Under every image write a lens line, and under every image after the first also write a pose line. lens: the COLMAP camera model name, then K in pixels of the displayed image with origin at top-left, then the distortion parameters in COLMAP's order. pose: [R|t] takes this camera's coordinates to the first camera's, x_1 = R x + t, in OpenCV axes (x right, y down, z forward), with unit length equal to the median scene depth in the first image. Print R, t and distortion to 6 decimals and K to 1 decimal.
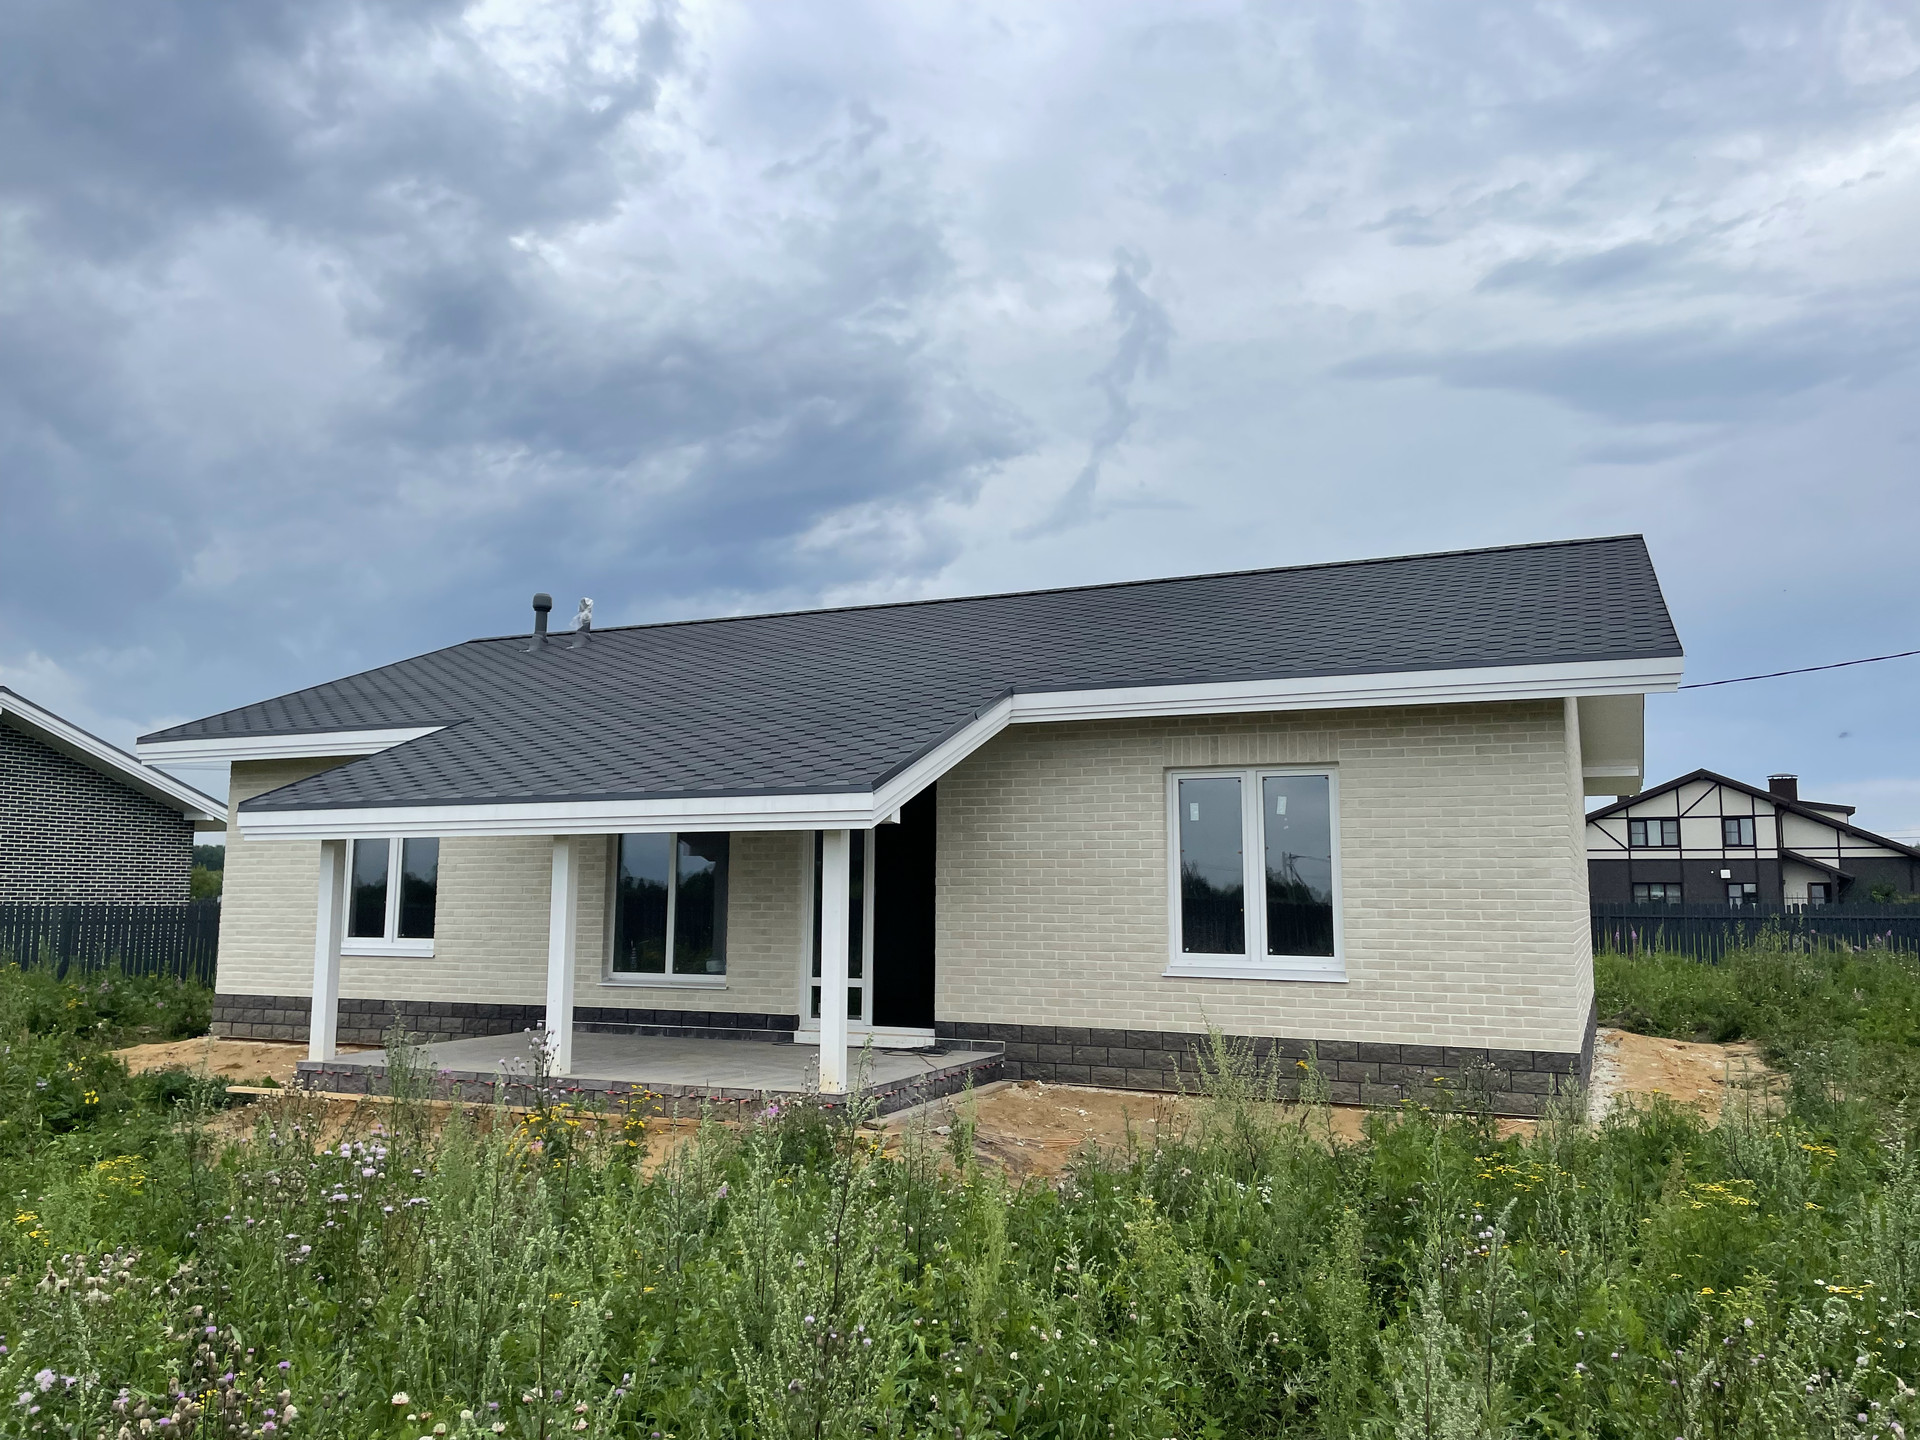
lens RADIAL K [[1402.0, 0, 960.0], [0, 1402.0, 720.0], [0, 0, 1]] dist [0.111898, -0.138557]
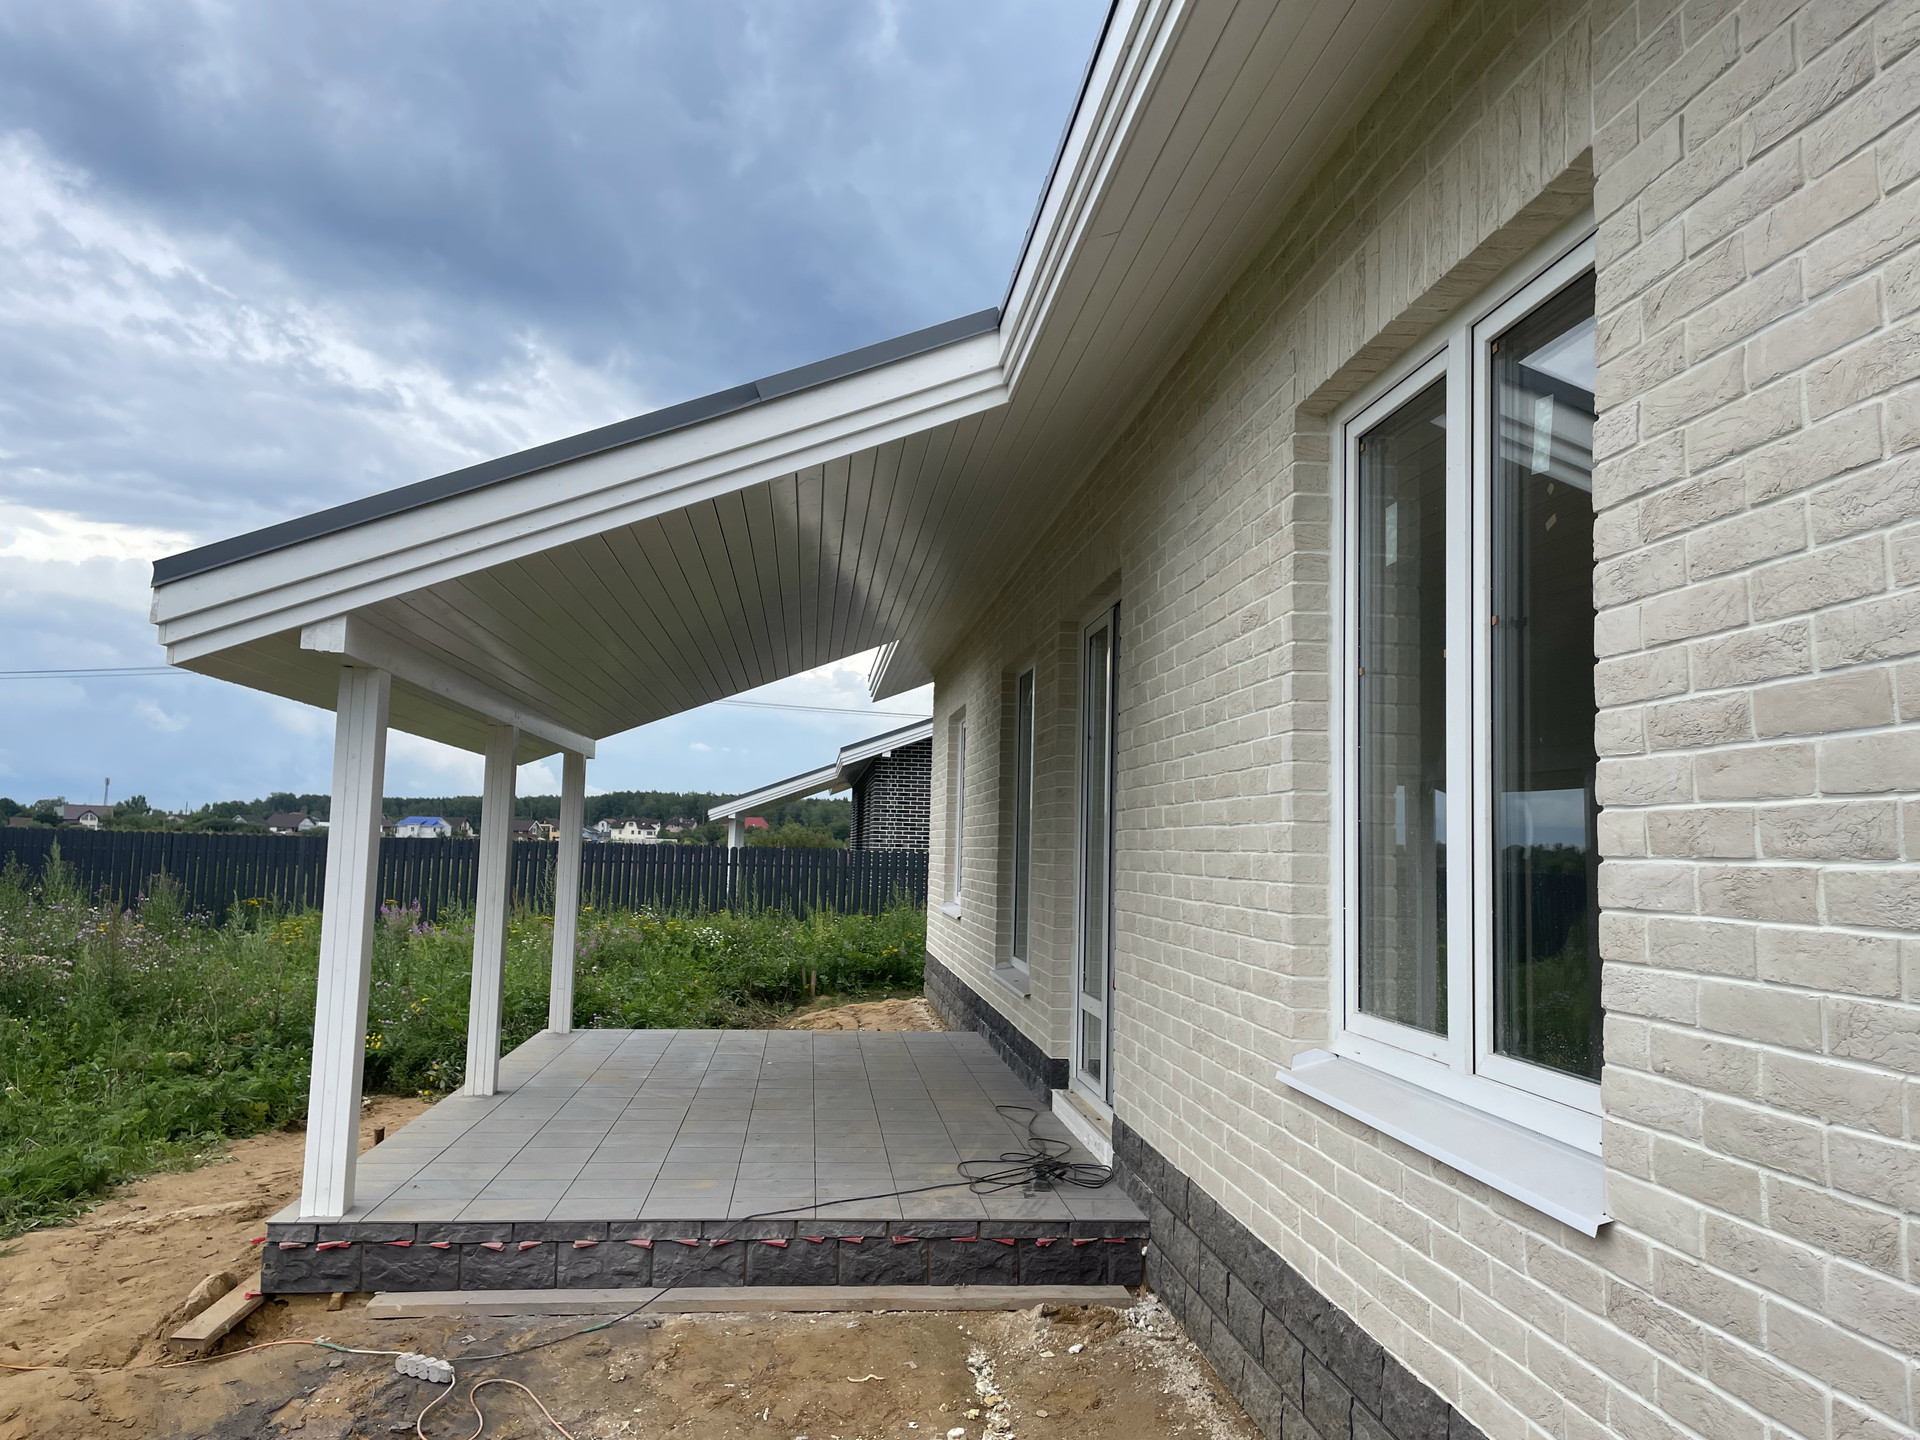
lens RADIAL K [[1444.1, 0, 951.4], [0, 1444.1, 706.6], [0, 0, 1]] dist [0.114139, -0.173544]
pose [[0.498021, -0.075307, -0.863889, 0.309928], [0.083083, 0.995783, -0.038909, 0.085500], [0.863175, -0.052397, 0.502178, 0.624910]]
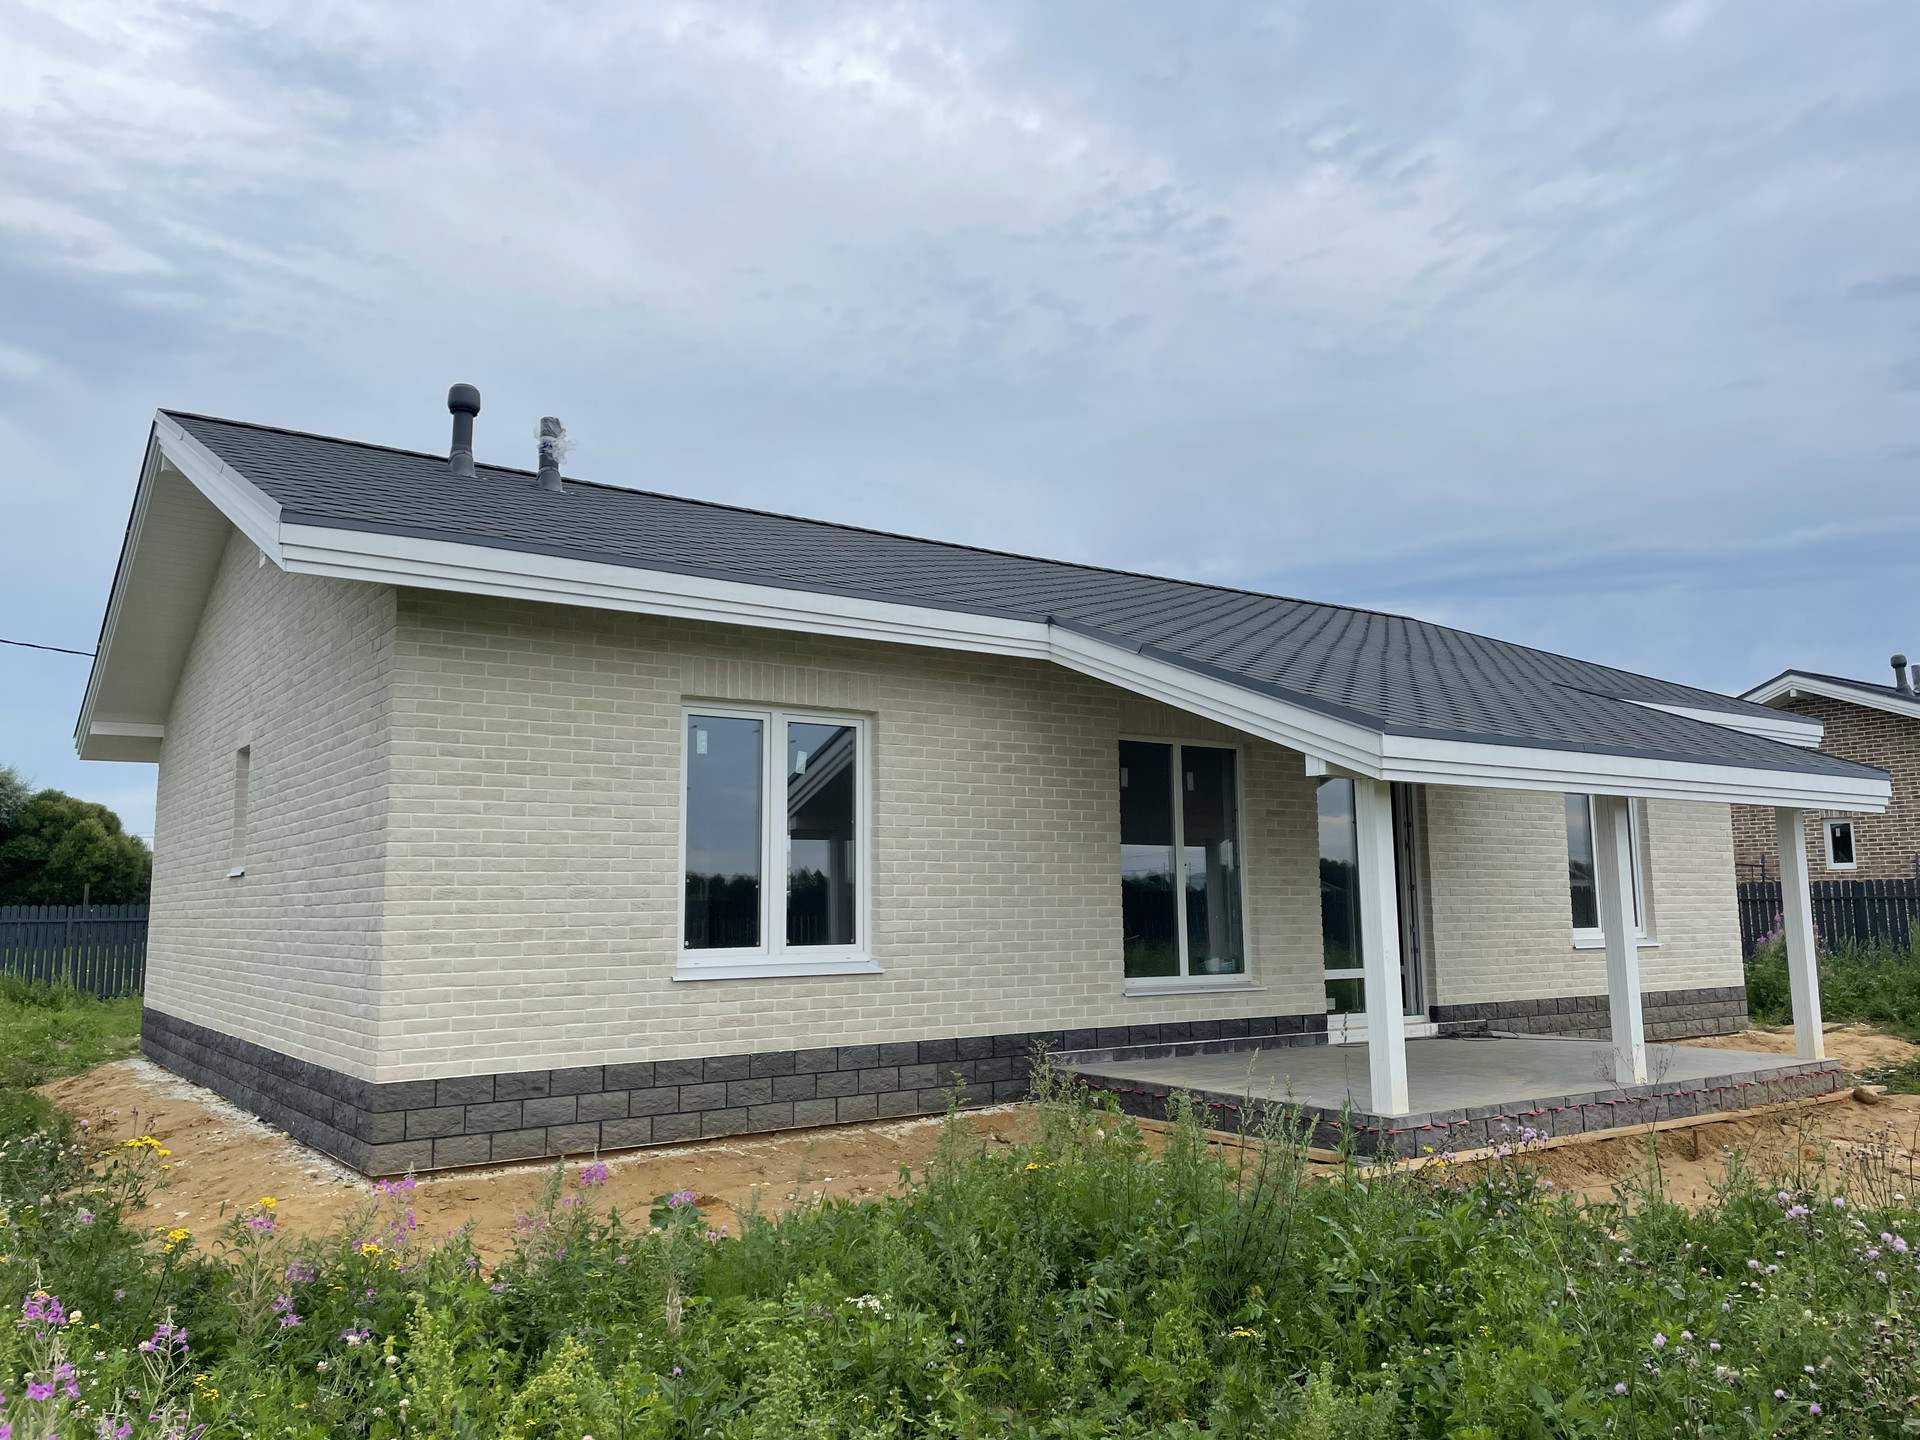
lens RADIAL K [[1444.1, 0, 951.4], [0, 1444.1, 706.6], [0, 0, 1]] dist [0.114139, -0.173544]
pose [[0.513365, 0.104226, 0.851818, -0.925276], [-0.098971, 0.993165, -0.061874, 0.087479], [-0.852445, -0.052541, 0.520171, 0.655072]]
